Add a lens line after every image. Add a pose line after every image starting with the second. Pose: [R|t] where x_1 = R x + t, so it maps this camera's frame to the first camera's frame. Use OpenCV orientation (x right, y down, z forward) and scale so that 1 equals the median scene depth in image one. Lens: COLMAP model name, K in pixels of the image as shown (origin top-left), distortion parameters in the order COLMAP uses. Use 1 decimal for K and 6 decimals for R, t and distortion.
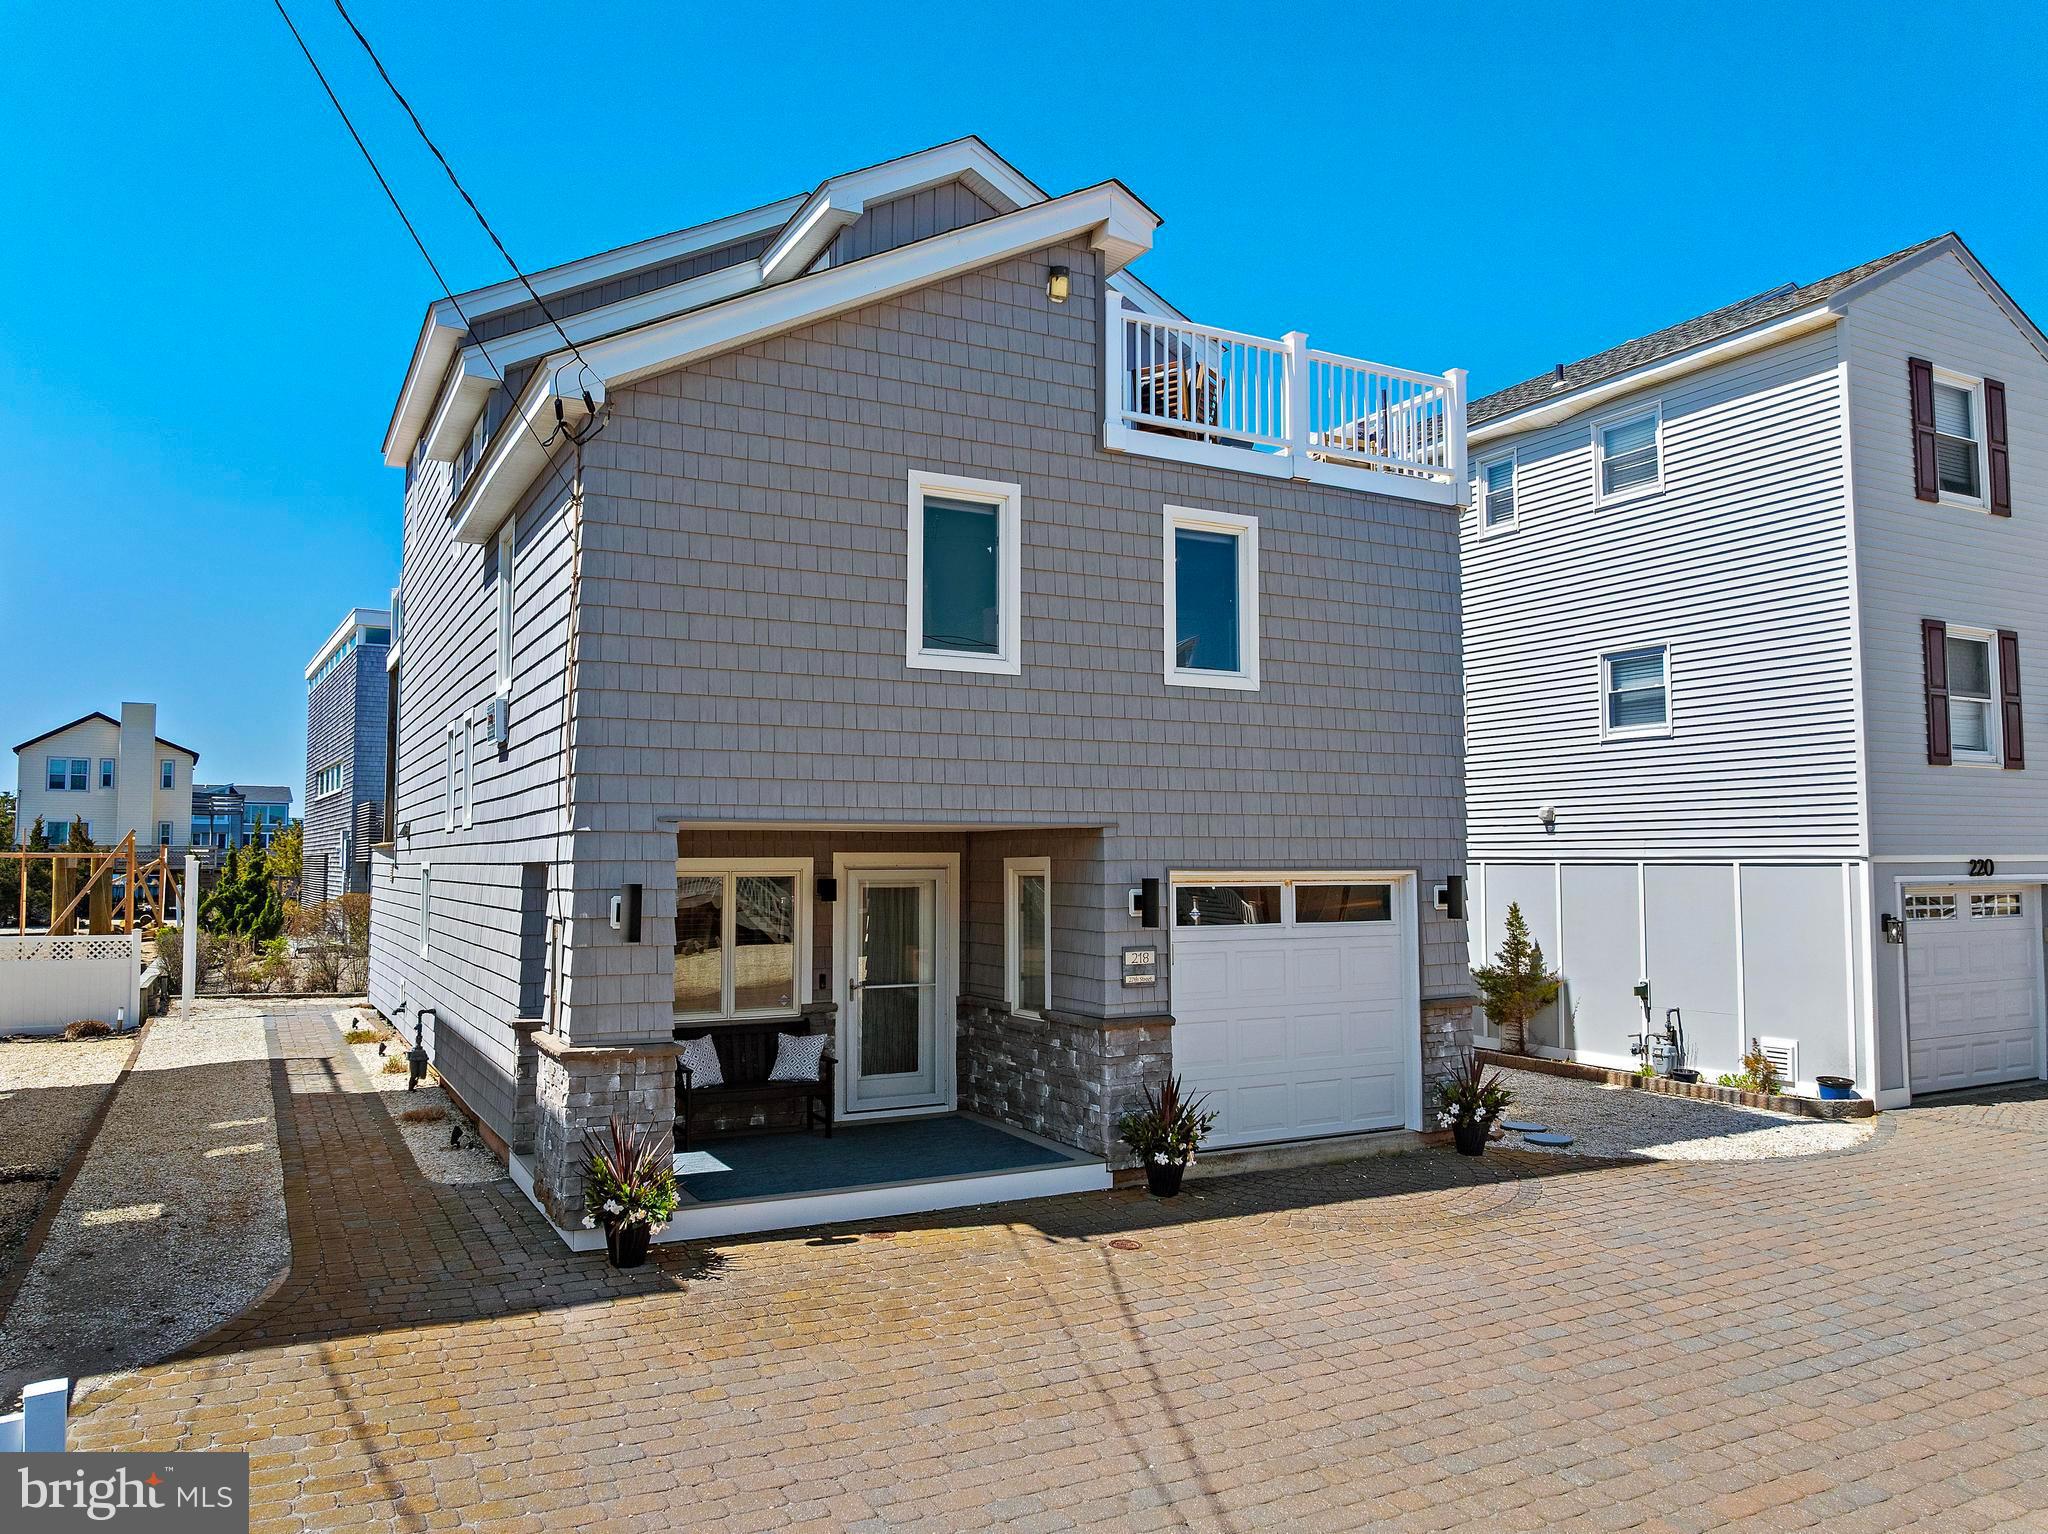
lens RADIAL K [[1475.0, 0, 1025.7], [0, 1475.0, 763.3], [0, 0, 1]] dist [-0.038636, -0.001166]
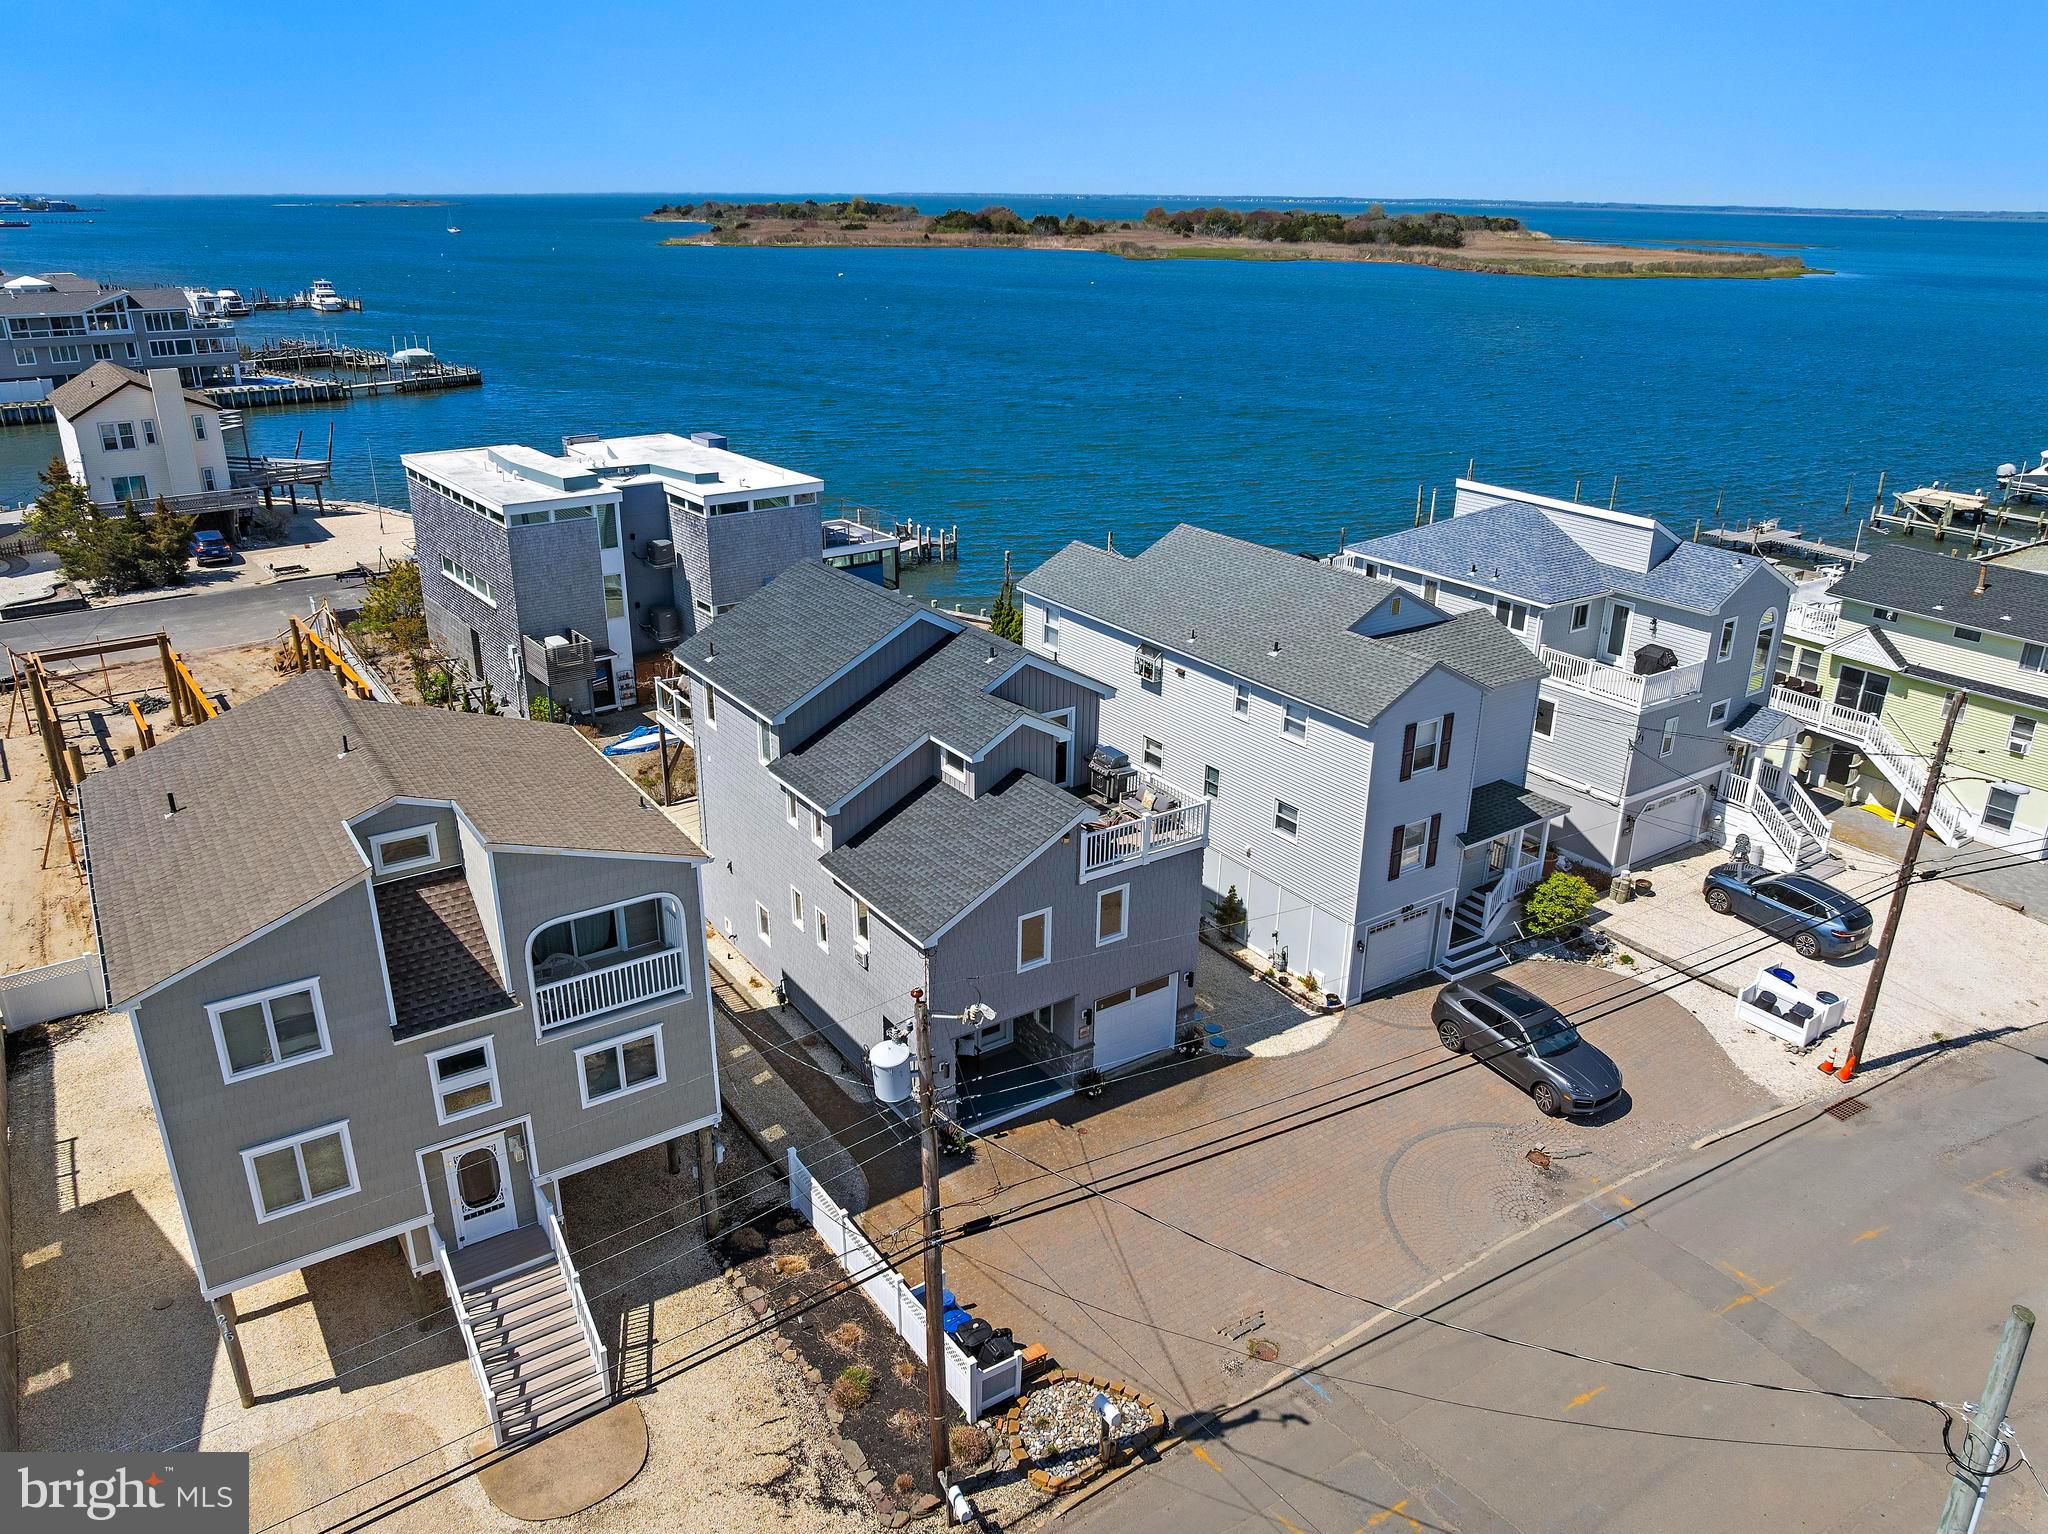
lens RADIAL K [[1448.0, 0, 1028.2], [0, 1448.0, 769.9], [0, 0, 1]] dist [-0.050505, 0.021498]
pose [[0.993876, -0.028032, 0.106888, -0.345243], [-0.021257, 0.900722, 0.433875, -1.650523], [-0.108439, -0.433490, 0.894610, -1.441676]]
